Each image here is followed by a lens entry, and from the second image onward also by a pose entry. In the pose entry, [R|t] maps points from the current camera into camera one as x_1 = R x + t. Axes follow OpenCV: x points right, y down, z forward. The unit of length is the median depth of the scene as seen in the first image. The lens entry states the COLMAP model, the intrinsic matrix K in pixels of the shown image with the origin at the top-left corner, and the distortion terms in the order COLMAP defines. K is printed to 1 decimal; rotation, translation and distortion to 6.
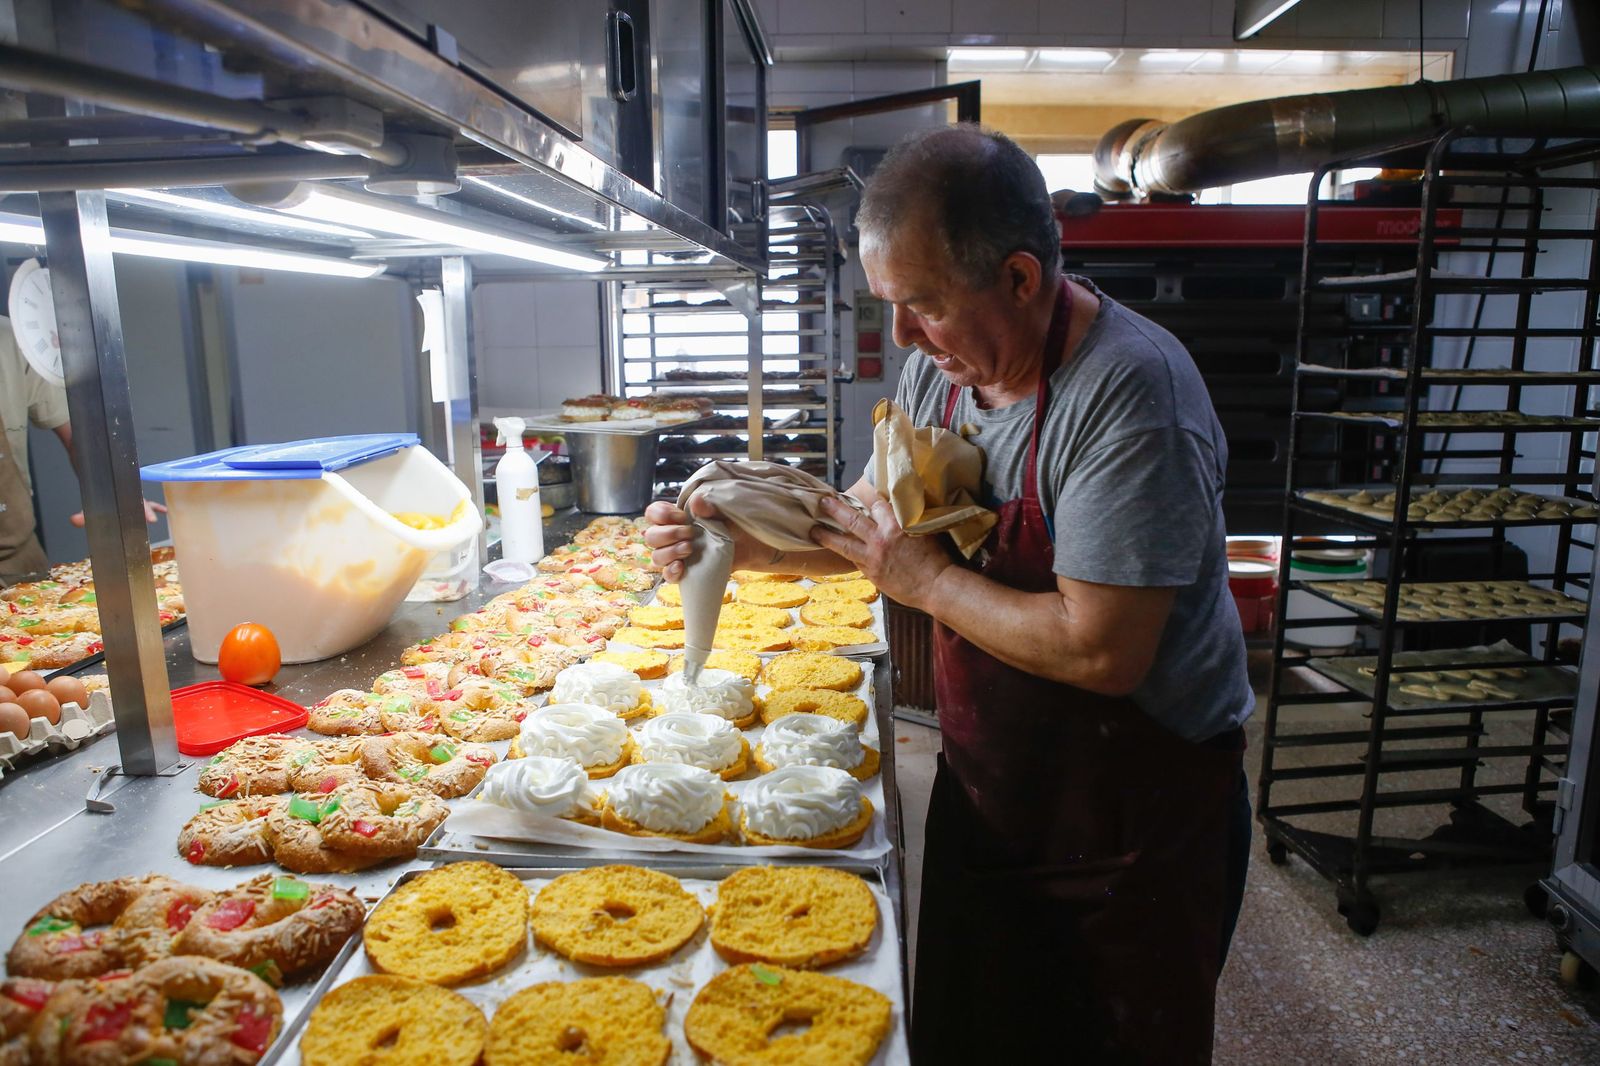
lens RADIAL K [[1121.4, 0, 802.6], [0, 1121.4, 525.7], [0, 0, 1]] dist [-0.112013, 0.084092]
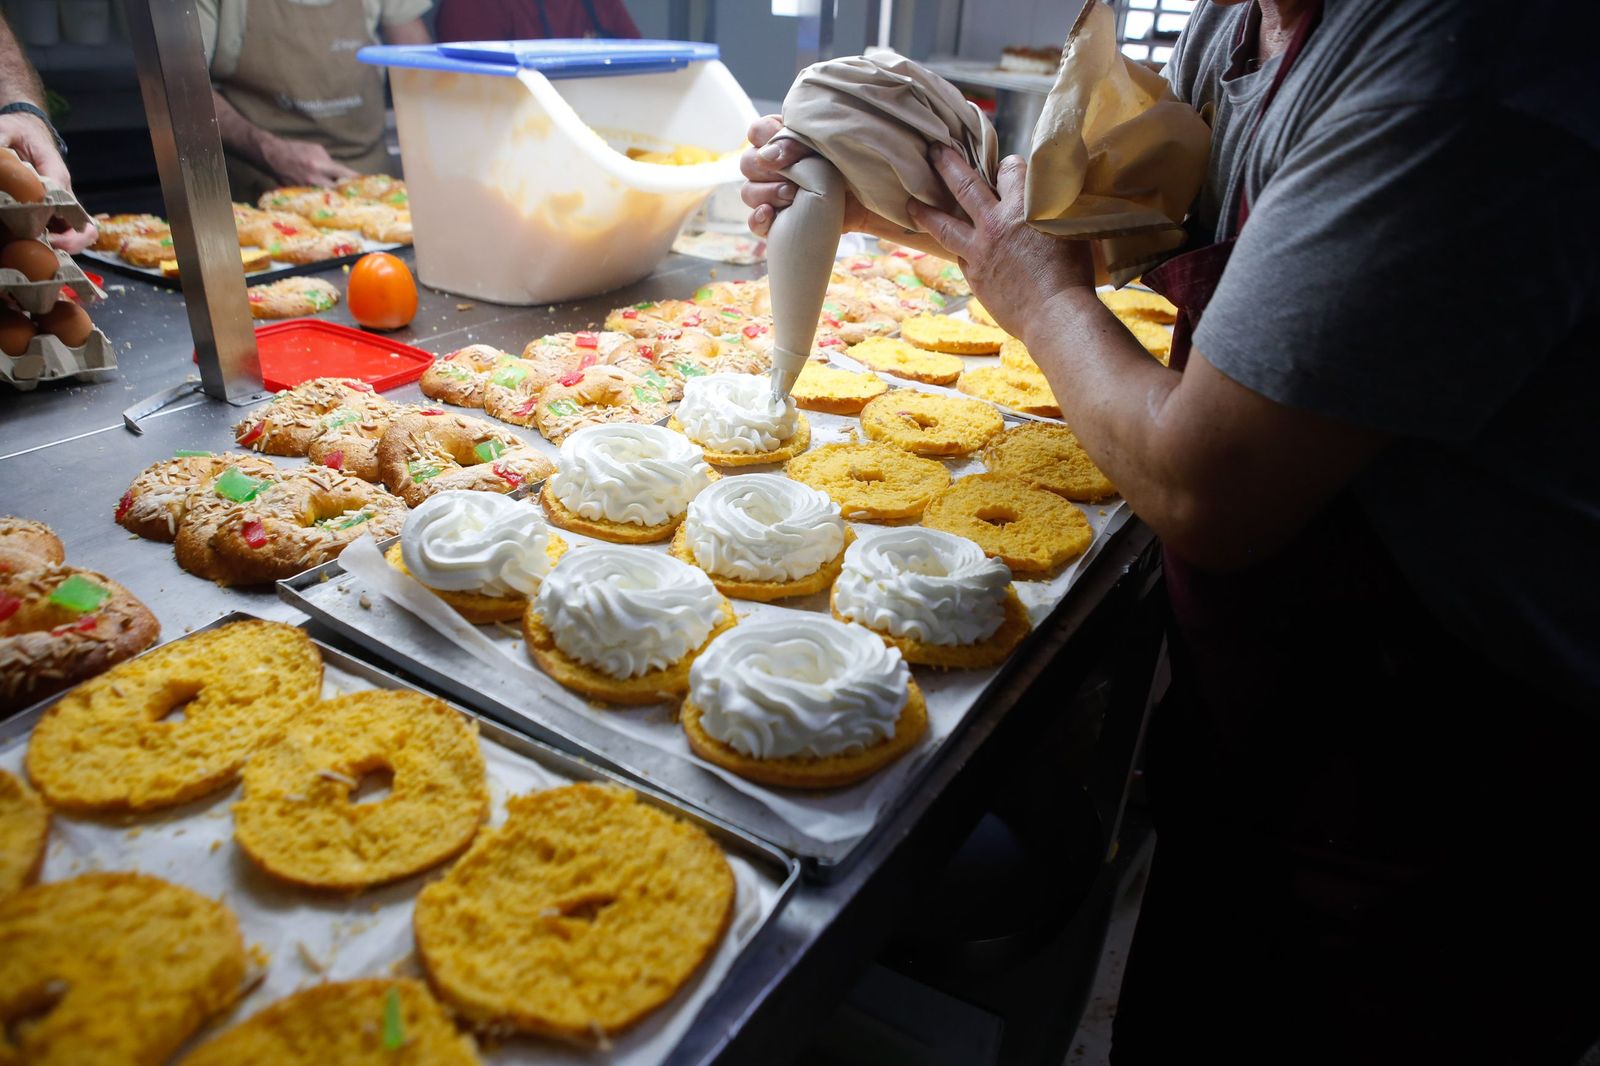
lens RADIAL K [[1121.4, 0, 802.6], [0, 1121.4, 525.7], [0, 0, 1]] dist [-0.112013, 0.084092]
pose [[0.870469, 0.269470, -0.411909, 0.224302], [-0.149451, 0.942019, 0.300439, -0.009705], [0.468986, -0.199963, 0.860271, 0.515839]]
